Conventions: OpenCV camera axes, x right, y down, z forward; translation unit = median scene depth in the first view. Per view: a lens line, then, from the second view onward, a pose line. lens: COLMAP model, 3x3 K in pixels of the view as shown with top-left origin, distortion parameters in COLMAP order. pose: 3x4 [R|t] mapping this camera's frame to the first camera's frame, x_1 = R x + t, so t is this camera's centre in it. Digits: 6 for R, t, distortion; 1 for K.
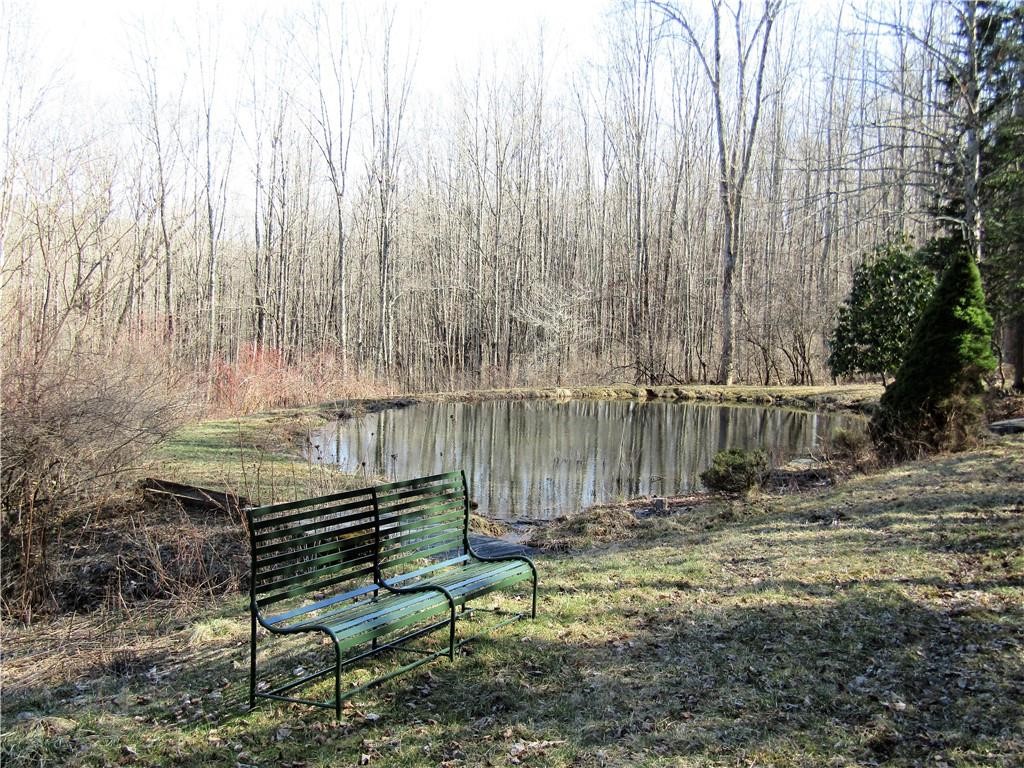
lens RADIAL K [[1124.8, 0, 512.2], [0, 1124.8, 409.5], [0, 0, 1]] dist [-0.002910, -0.306569]
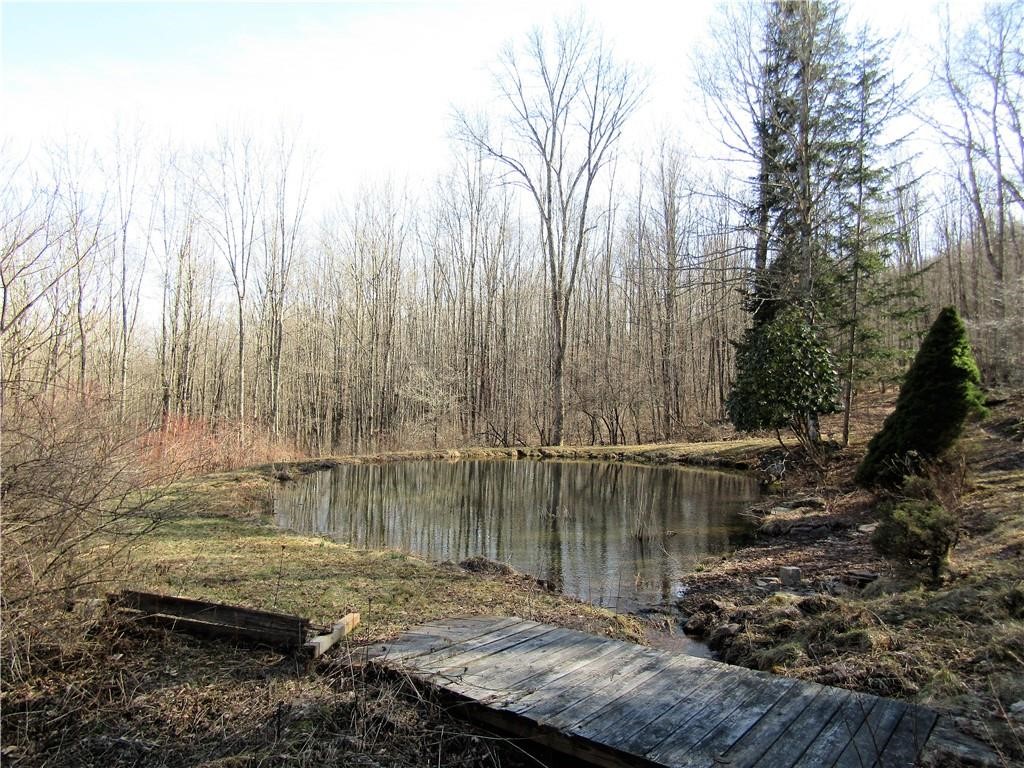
lens RADIAL K [[731.9, 0, 512.0], [0, 731.9, 384.0], [0, 0, 1]] dist [-0.030215, -0.000313]
pose [[0.967965, 0.004738, 0.251041, -0.077456], [0.024212, 0.993402, -0.112104, 0.000067], [-0.249915, 0.114590, 0.961463, 0.196260]]
